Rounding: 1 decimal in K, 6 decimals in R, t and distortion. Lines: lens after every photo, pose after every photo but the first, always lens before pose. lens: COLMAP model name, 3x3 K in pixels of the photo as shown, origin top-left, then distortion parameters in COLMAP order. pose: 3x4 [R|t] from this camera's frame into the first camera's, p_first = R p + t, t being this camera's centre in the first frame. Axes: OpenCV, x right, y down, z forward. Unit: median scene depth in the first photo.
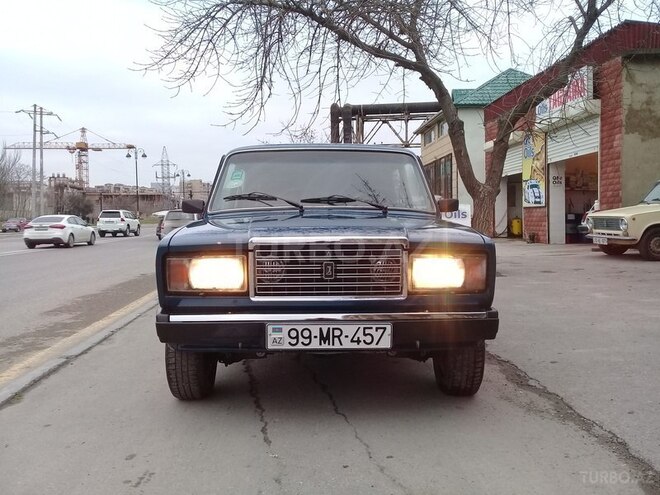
lens RADIAL K [[643.3, 0, 309.3], [0, 643.3, 221.1], [0, 0, 1]] dist [0.013352, -0.007146]
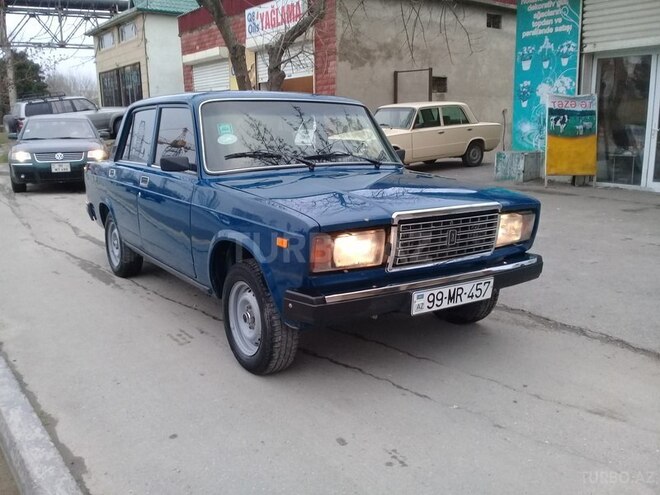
lens RADIAL K [[633.3, 0, 358.0], [0, 633.3, 246.9], [0, 0, 1]] dist [0.021250, -0.001830]
pose [[0.831663, -0.099420, 0.546308, -0.699452], [-0.000848, 0.983612, 0.180294, -0.103096], [-0.555280, -0.150407, 0.817950, 0.199711]]
